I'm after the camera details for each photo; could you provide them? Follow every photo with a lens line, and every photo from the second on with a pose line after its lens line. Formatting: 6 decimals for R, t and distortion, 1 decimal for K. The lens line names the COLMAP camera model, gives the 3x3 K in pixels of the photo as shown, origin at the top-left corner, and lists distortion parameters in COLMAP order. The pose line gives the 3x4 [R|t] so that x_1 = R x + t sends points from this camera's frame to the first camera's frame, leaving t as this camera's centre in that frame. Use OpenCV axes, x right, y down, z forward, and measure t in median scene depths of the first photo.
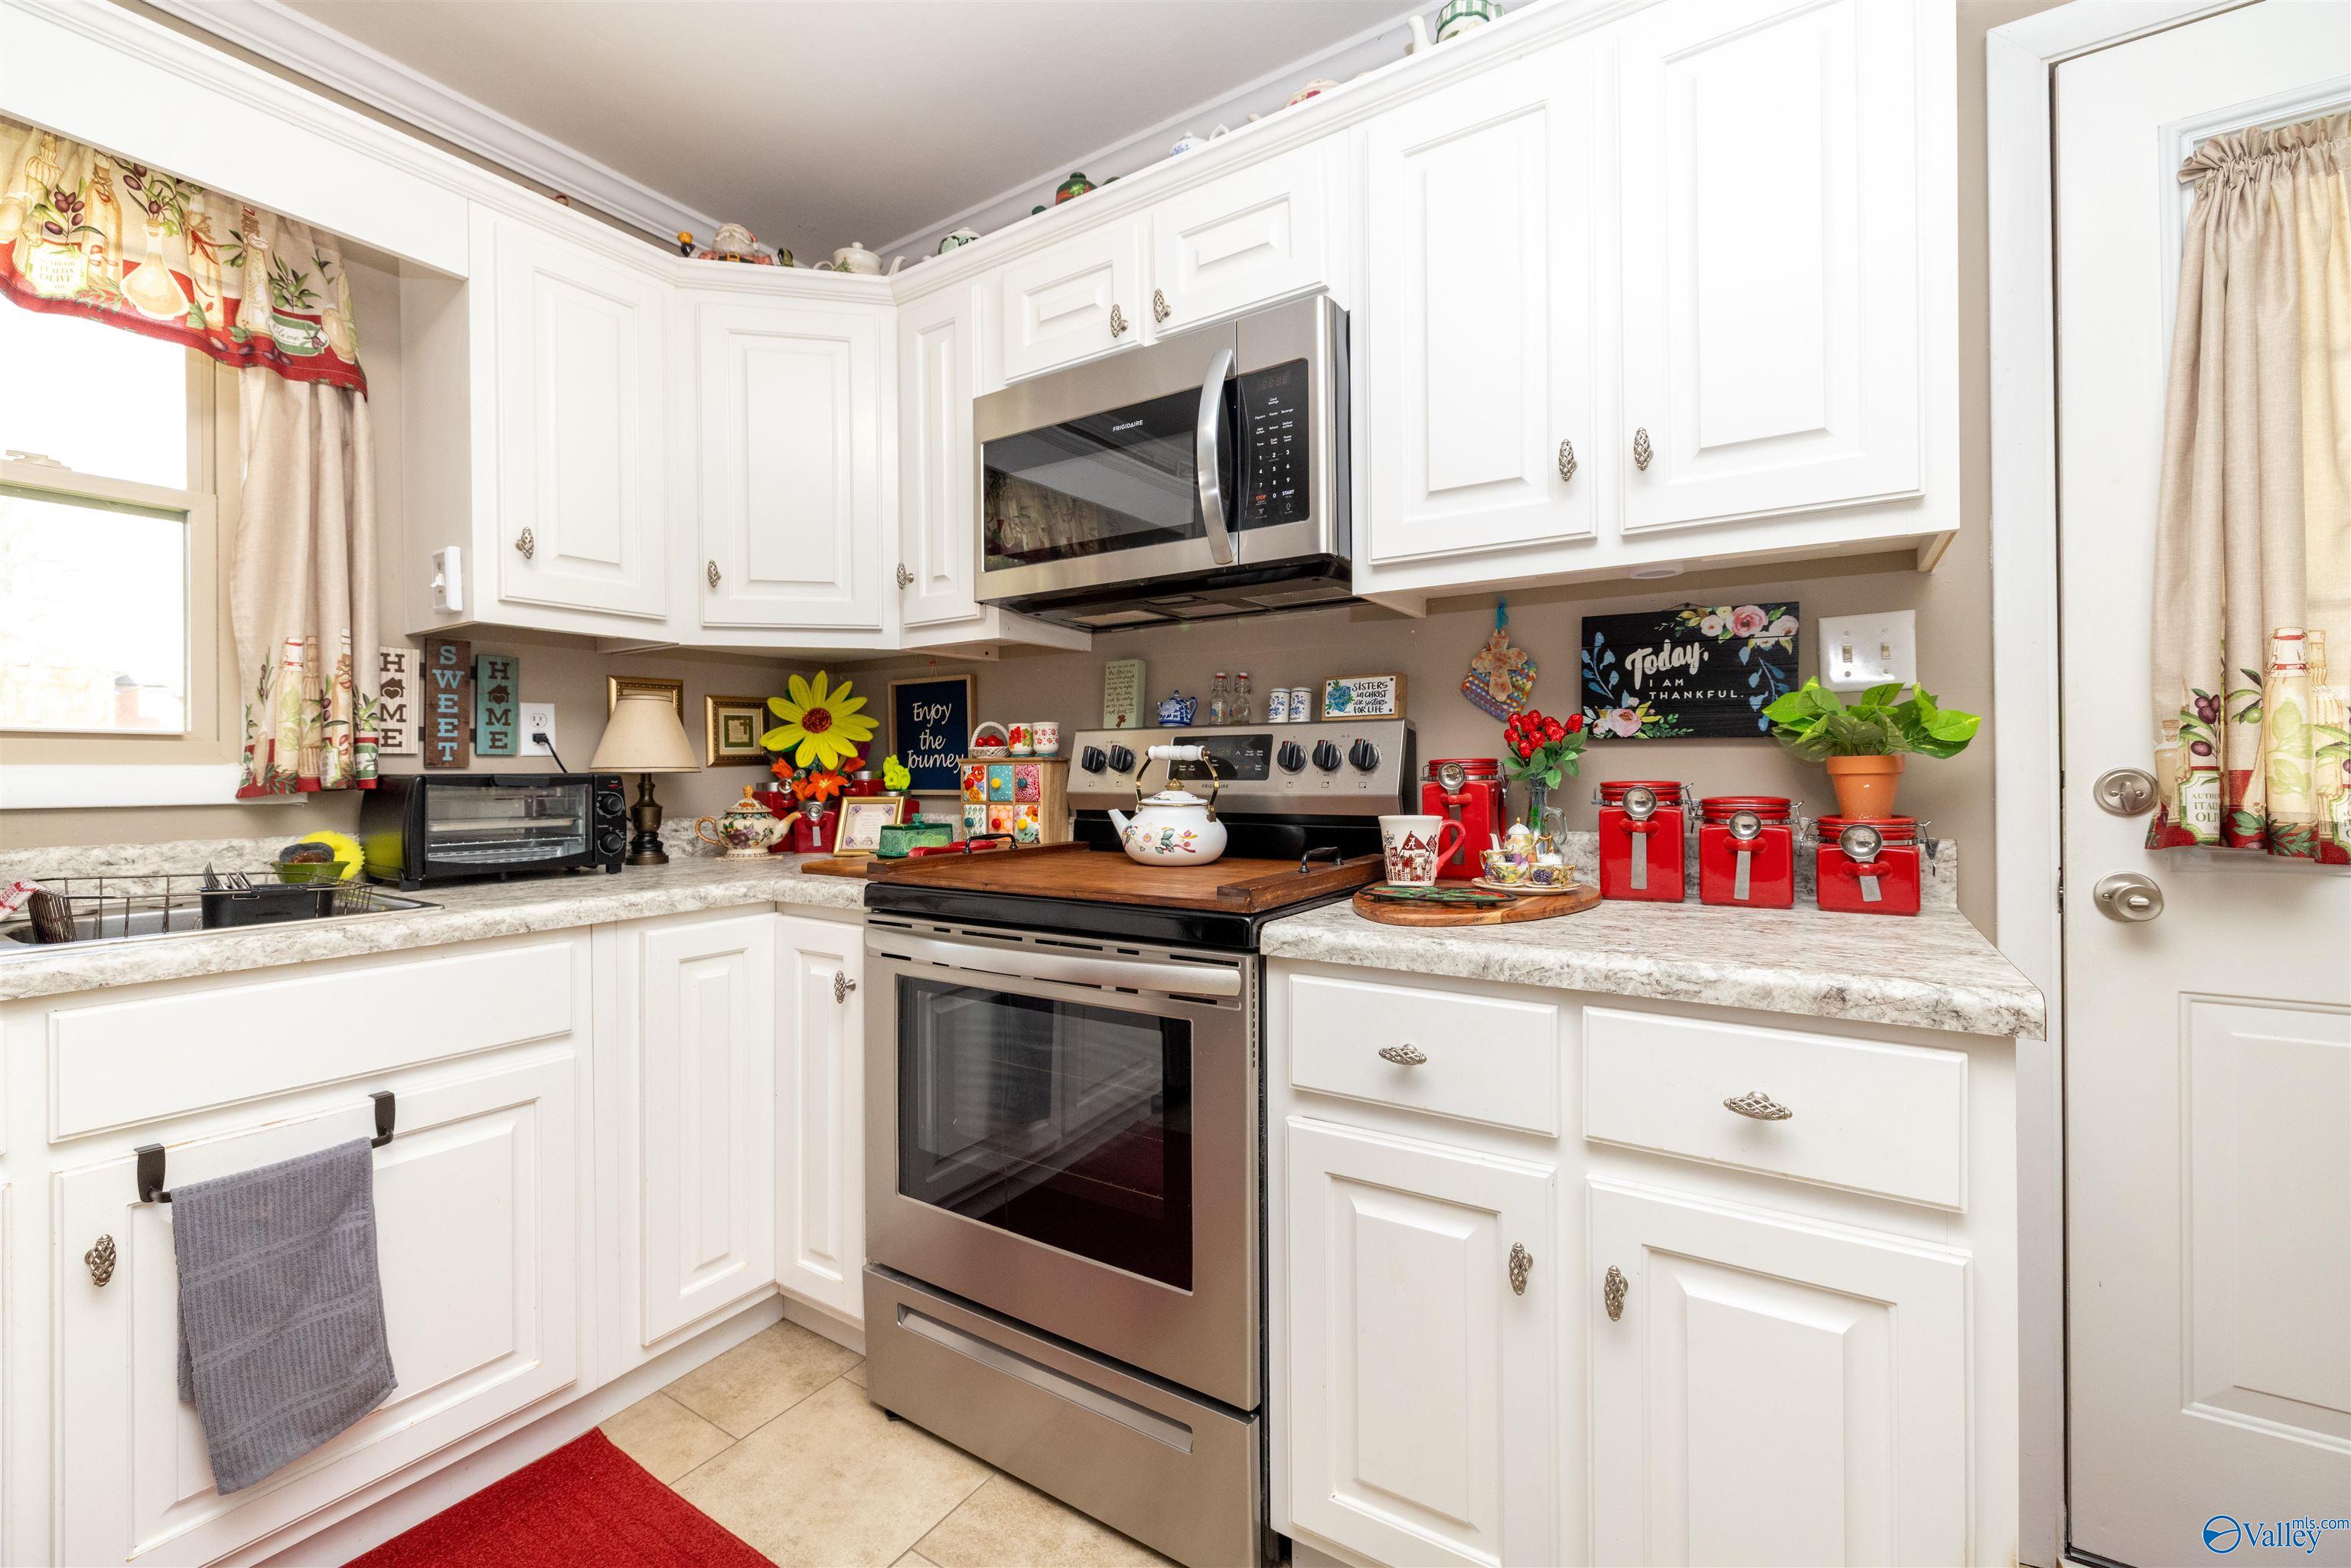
lens RADIAL K [[984.8, 0, 1168.3], [0, 984.8, 768.2], [0, 0, 1]] dist [0.000498, 0.000147]
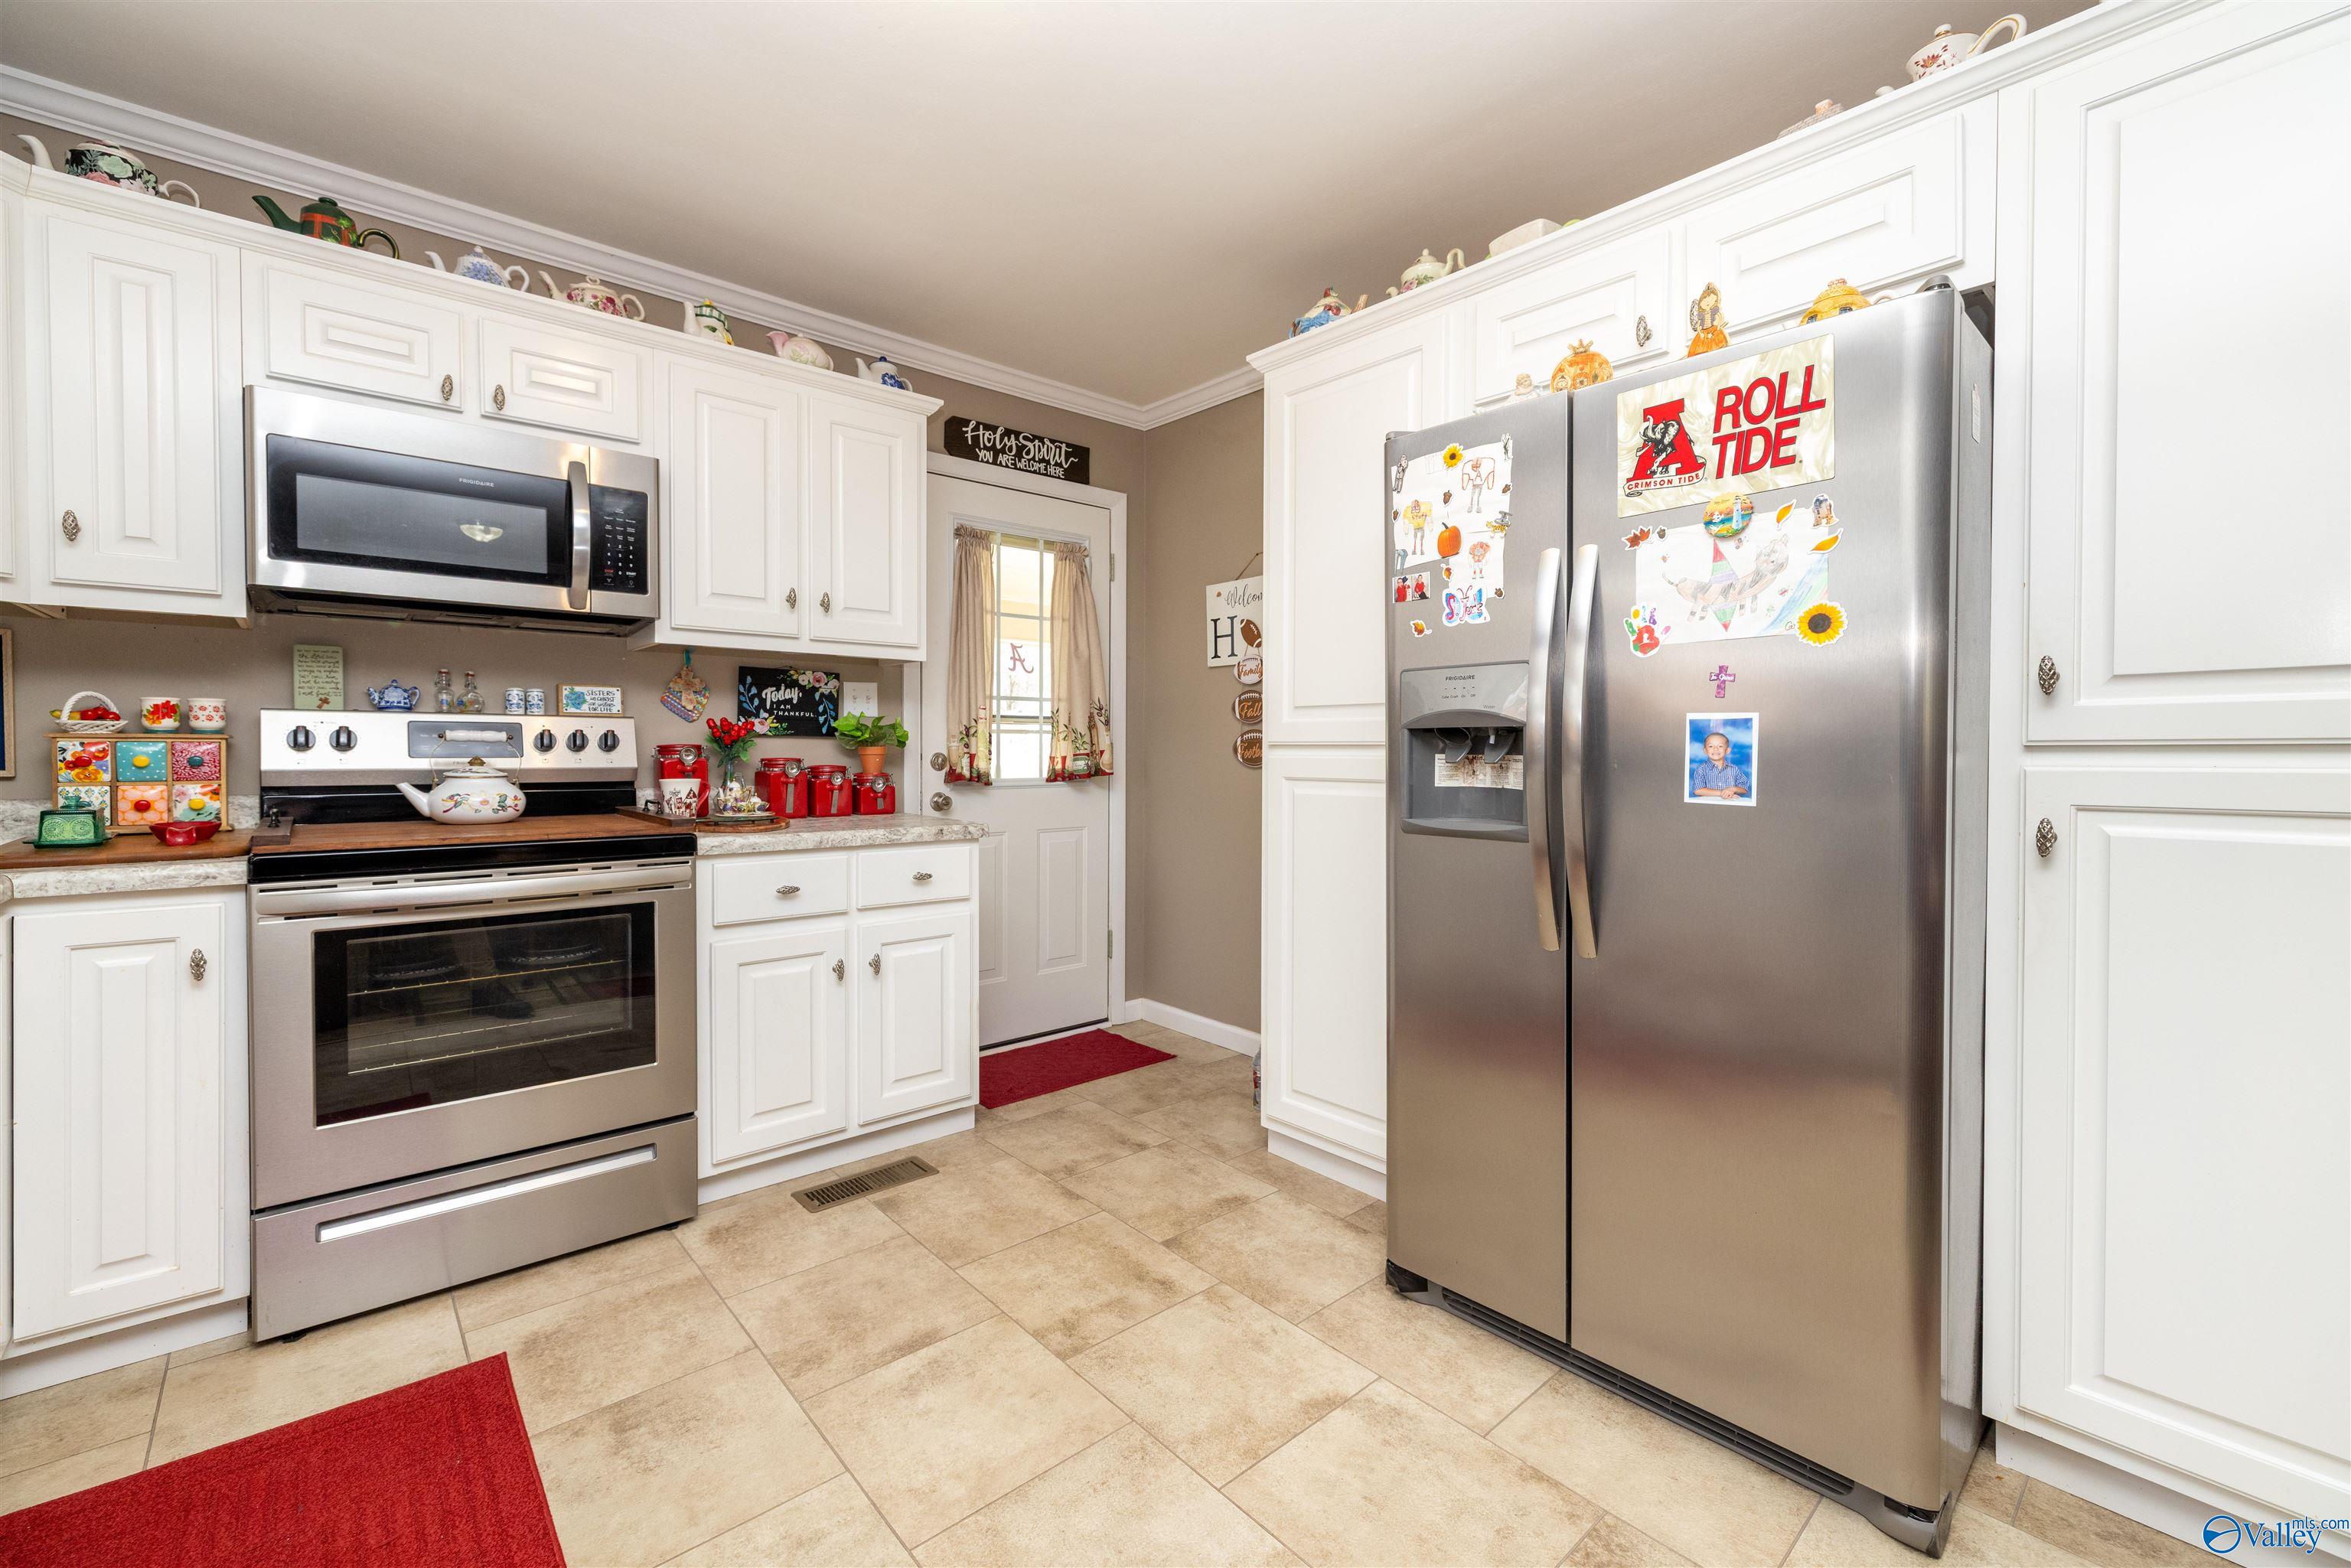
lens RADIAL K [[984.8, 0, 1158.7], [0, 984.8, 767.6], [0, 0, 1]] dist [0.000498, 0.000147]
pose [[0.271733, -0.010366, 0.962317, -1.052803], [-0.010582, 0.999849, 0.013758, -0.001668], [-0.962314, -0.013922, 0.271583, -0.211819]]
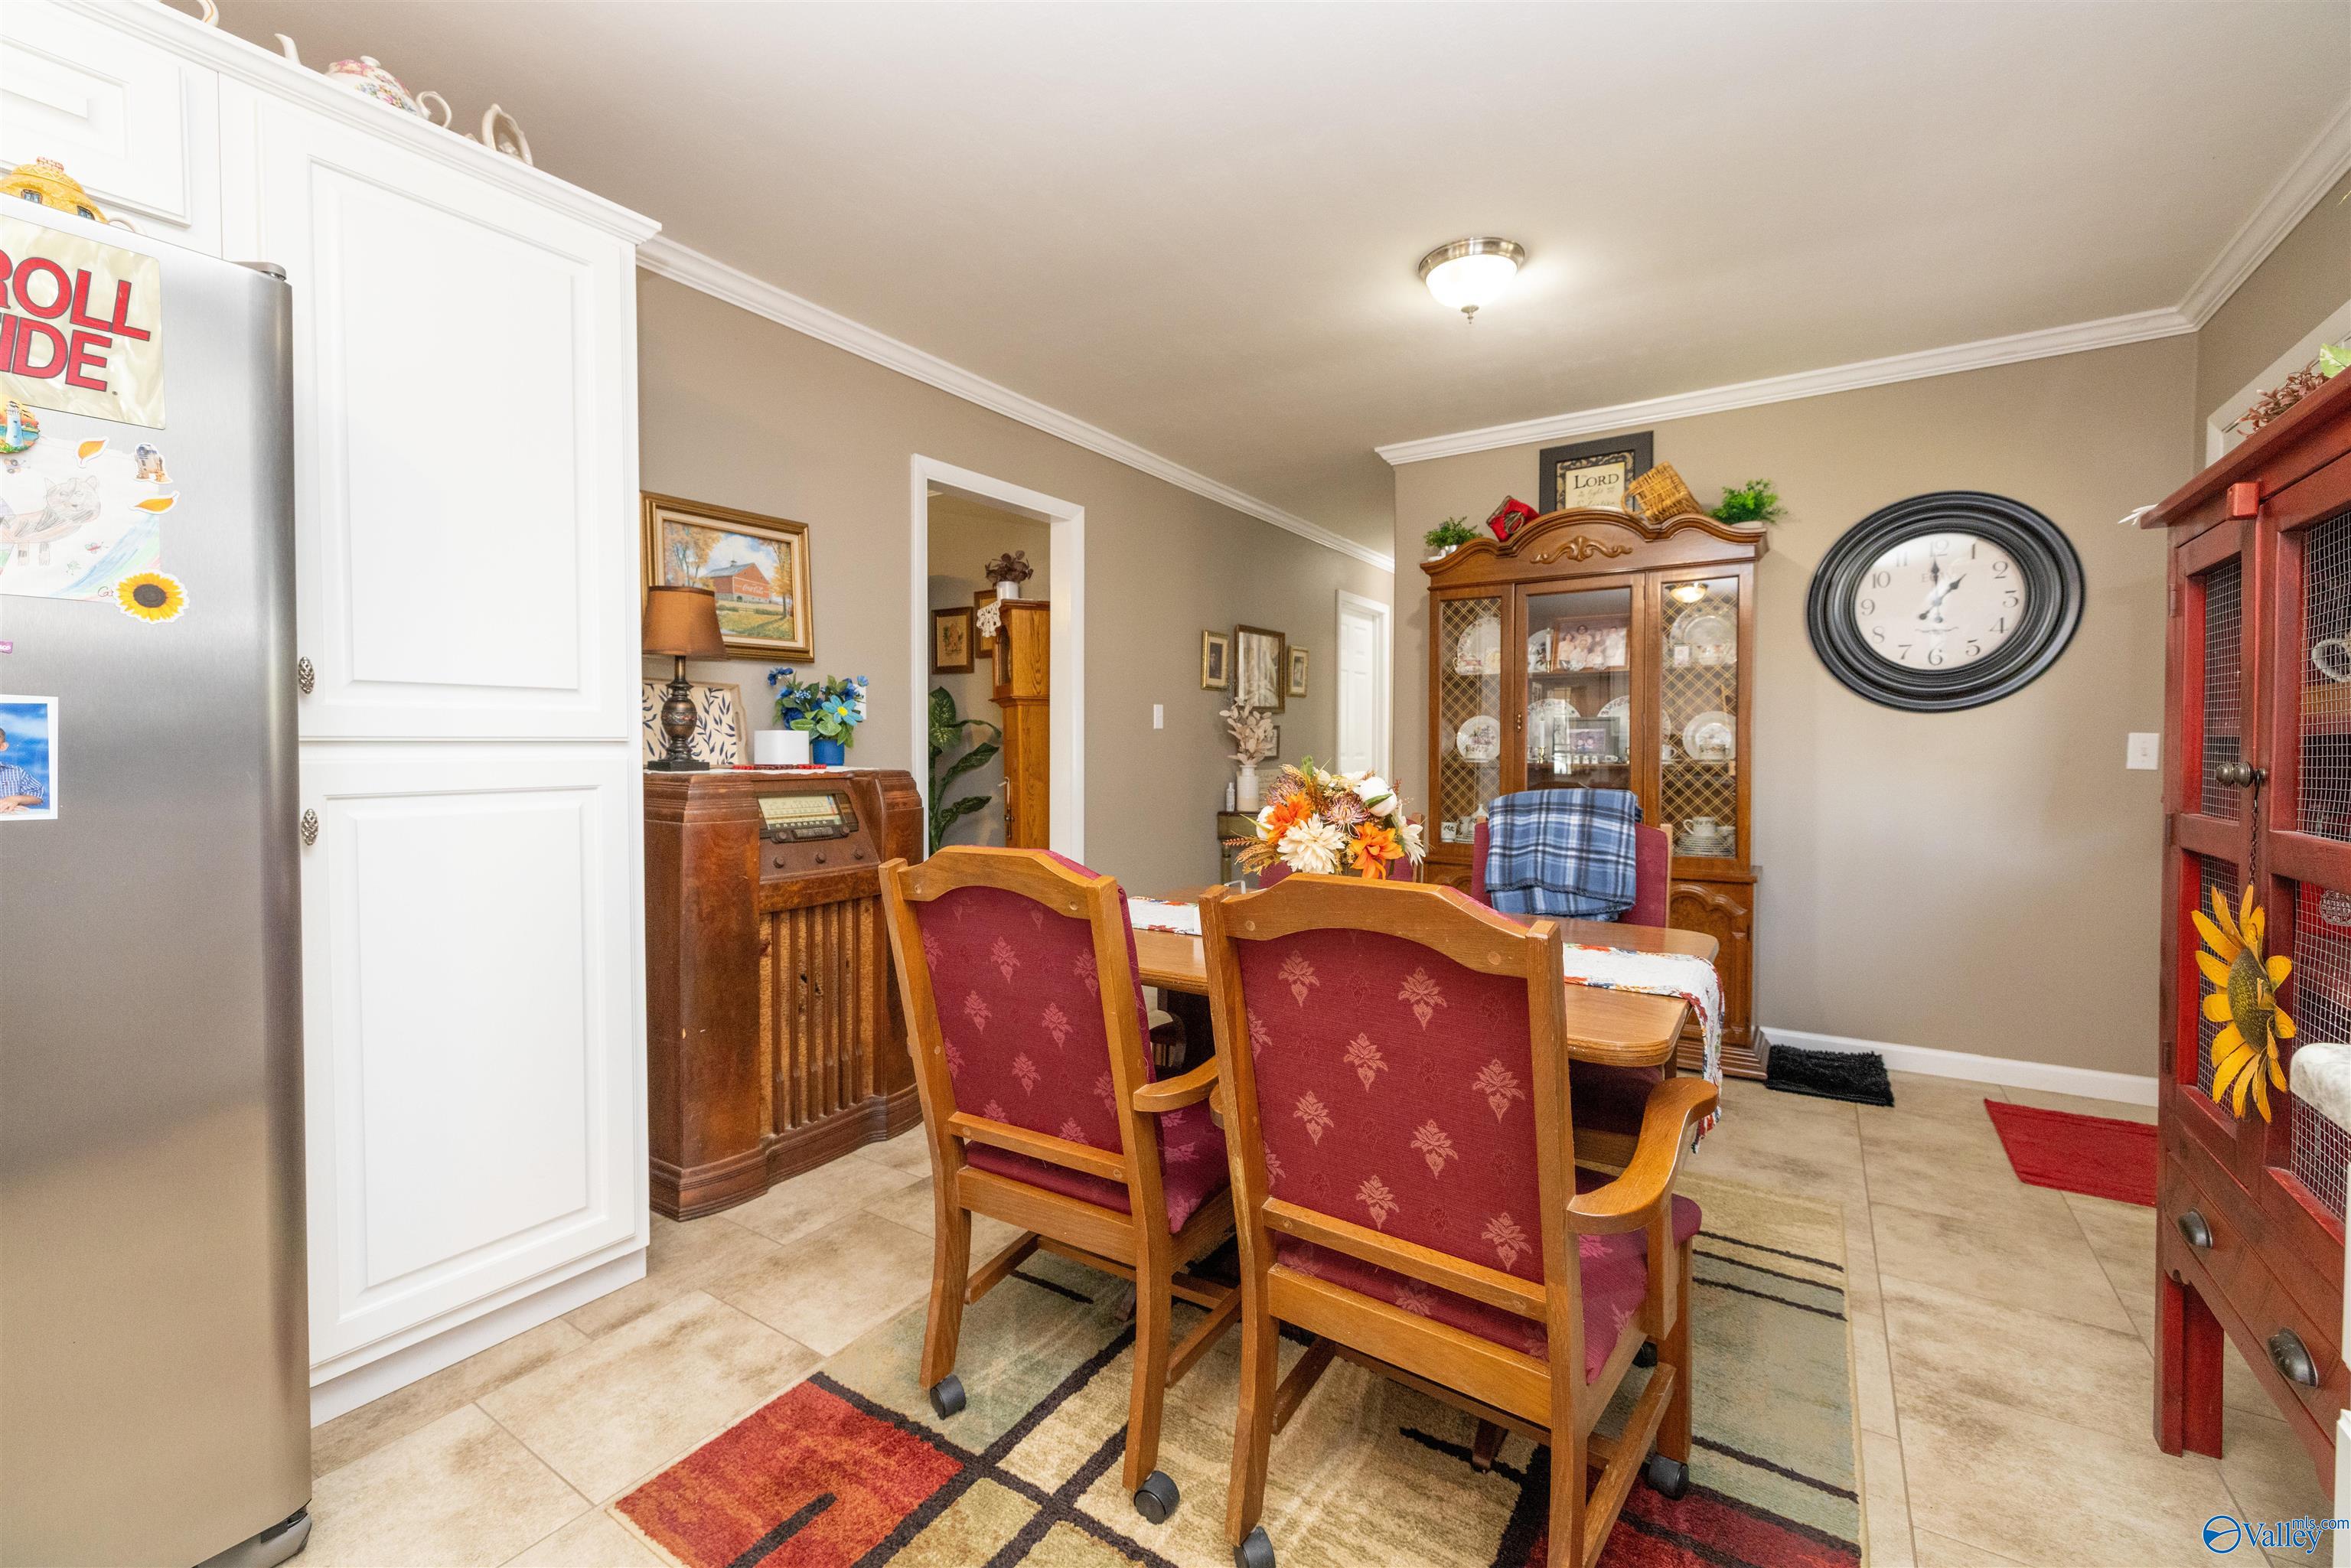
lens RADIAL K [[984.8, 0, 1166.5], [0, 984.8, 768.9], [0, 0, 1]] dist [0.000498, 0.000147]
pose [[-0.999995, 0.003007, 0.000047, -0.830376], [0.003008, 0.999857, 0.016648, -0.003810], [0.000003, 0.016648, -0.999861, 0.178015]]
